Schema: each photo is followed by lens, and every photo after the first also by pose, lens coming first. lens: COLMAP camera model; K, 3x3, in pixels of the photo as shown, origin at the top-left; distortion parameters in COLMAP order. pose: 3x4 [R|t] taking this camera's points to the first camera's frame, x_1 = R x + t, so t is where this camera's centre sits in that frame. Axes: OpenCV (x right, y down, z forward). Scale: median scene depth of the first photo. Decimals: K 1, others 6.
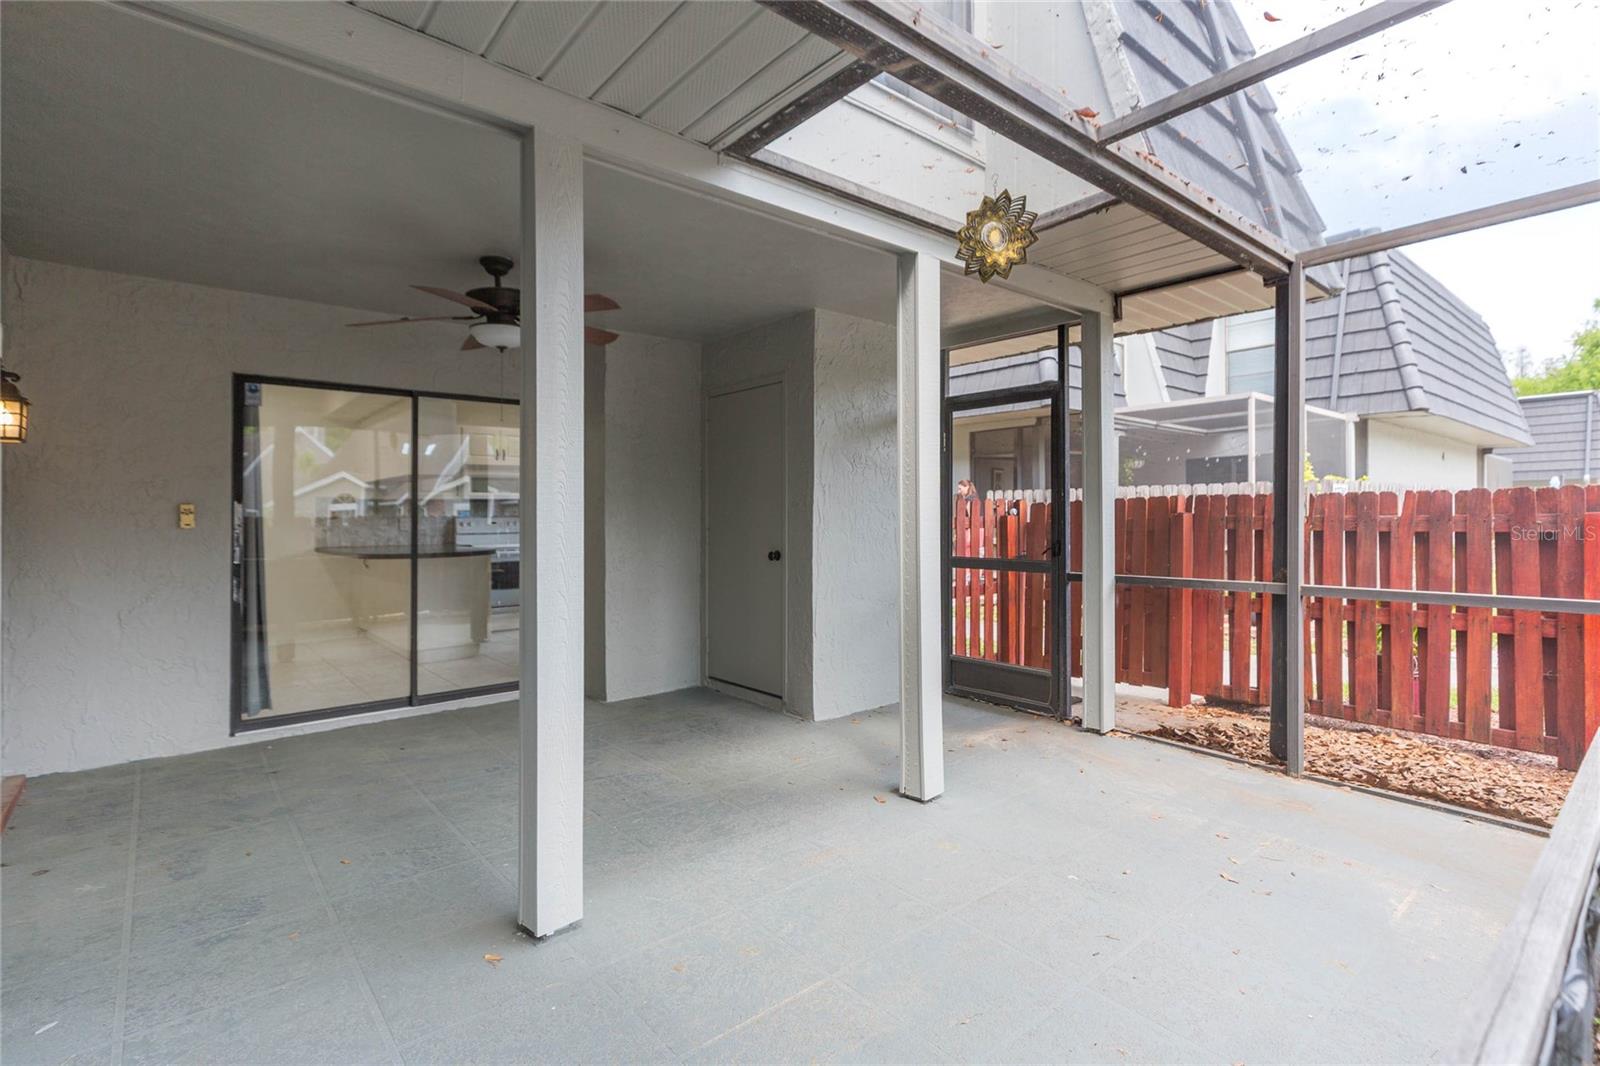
lens RADIAL K [[766.3, 0, 844.7], [0, 766.3, 521.7], [0, 0, 1]] dist [0.004459, 0.001453]
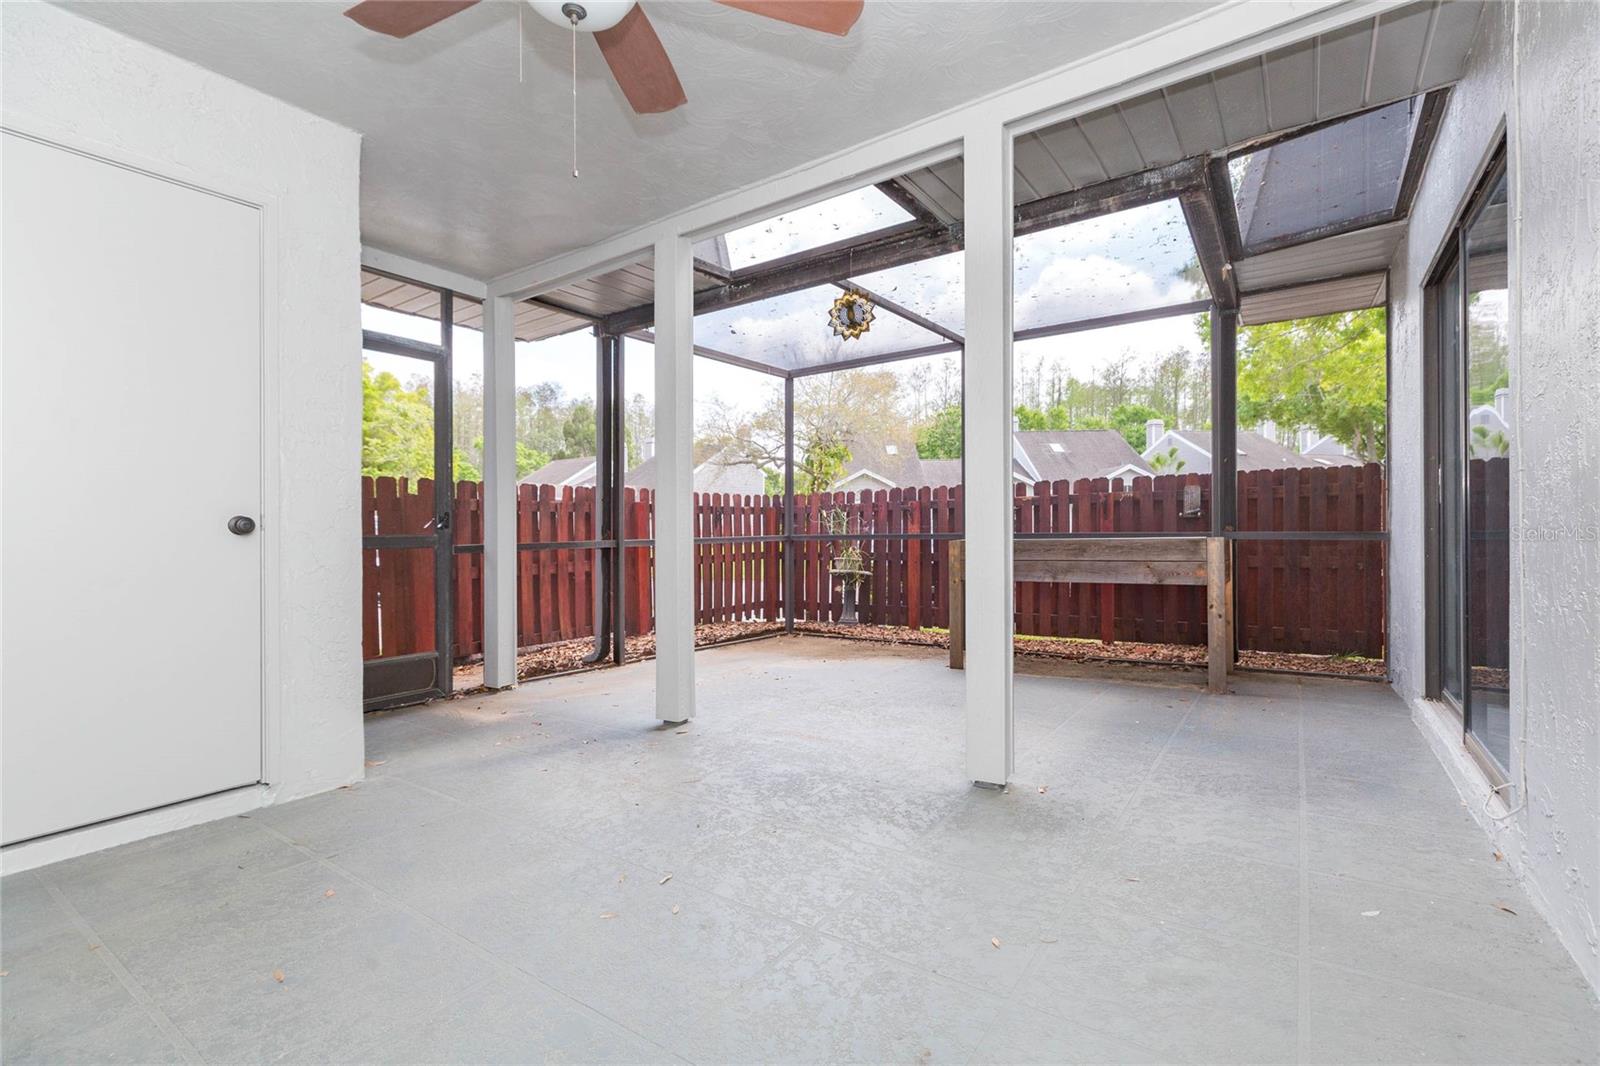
lens RADIAL K [[717.0, 0, 805.1], [0, 717.0, 556.1], [0, 0, 1]] dist [0.004683, -0.001846]
pose [[-0.235368, -0.021921, 0.971659, -0.786585], [0.024698, 0.999288, 0.028527, 0.070641], [-0.971593, 0.030712, -0.234659, 0.854882]]
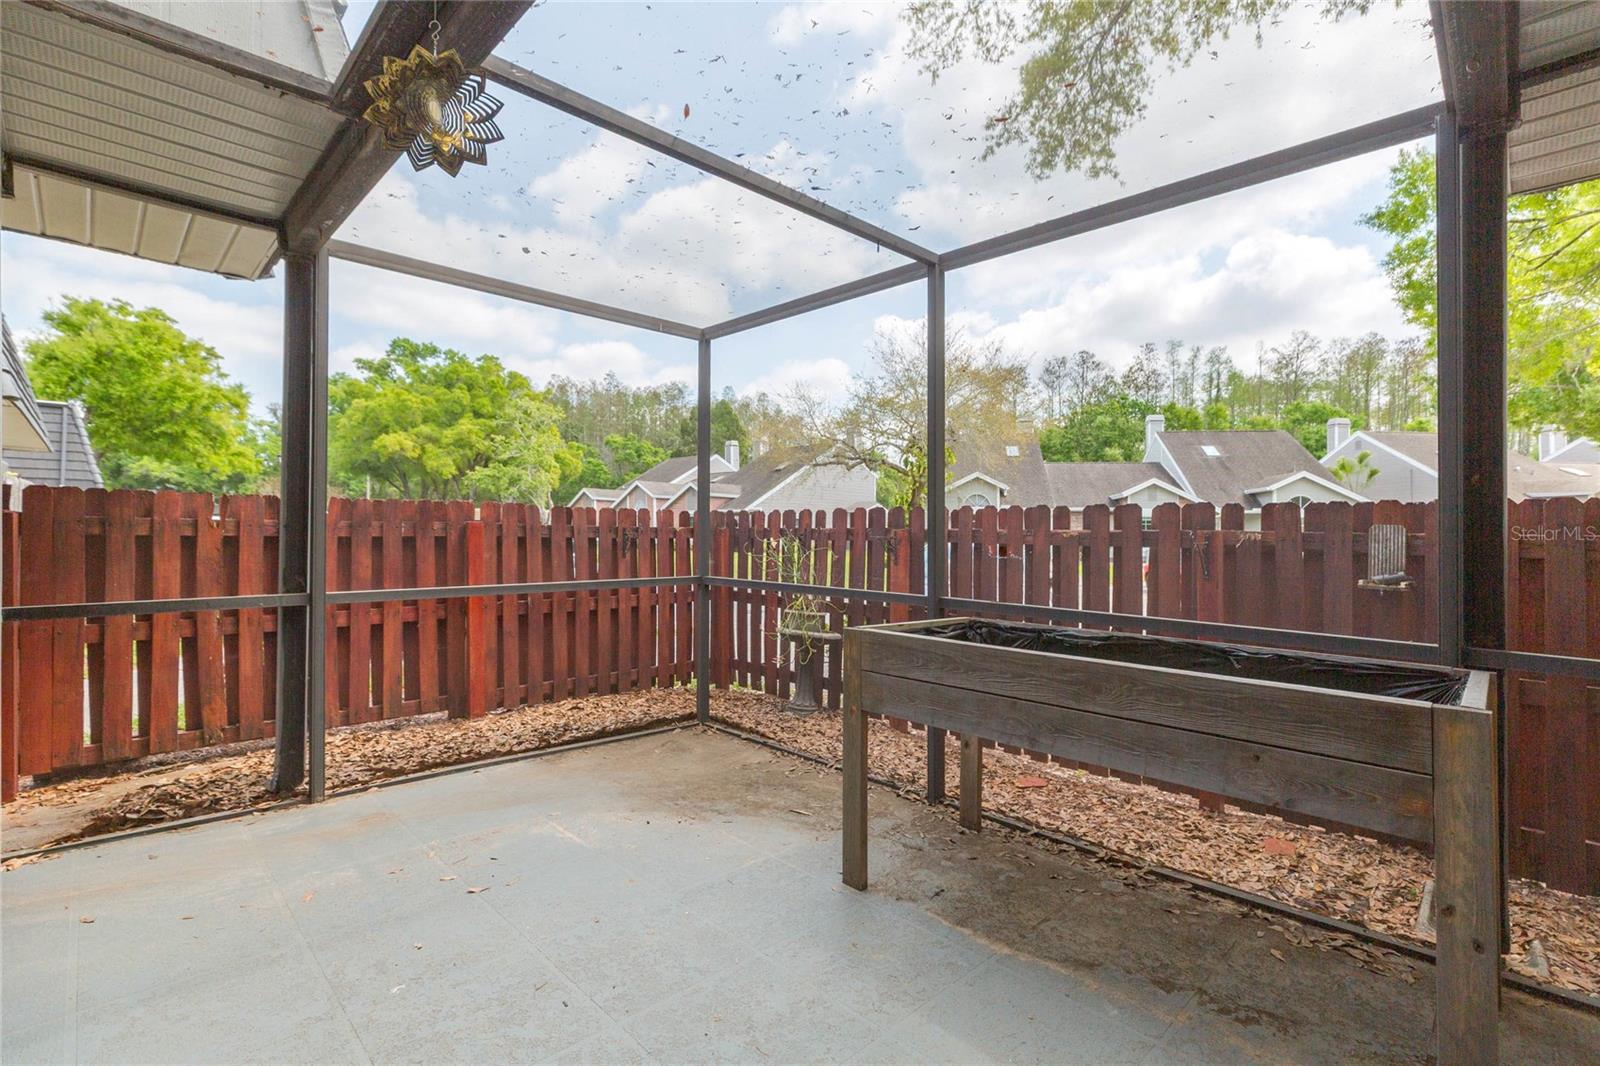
lens RADIAL K [[717.0, 0, 816.5], [0, 717.0, 524.6], [0, 0, 1]] dist [0.004683, -0.001846]
pose [[-0.060067, 0.016036, 0.998066, -0.281354], [-0.006466, 0.999844, -0.016454, 0.008118], [-0.998173, -0.007441, -0.059954, 0.399925]]
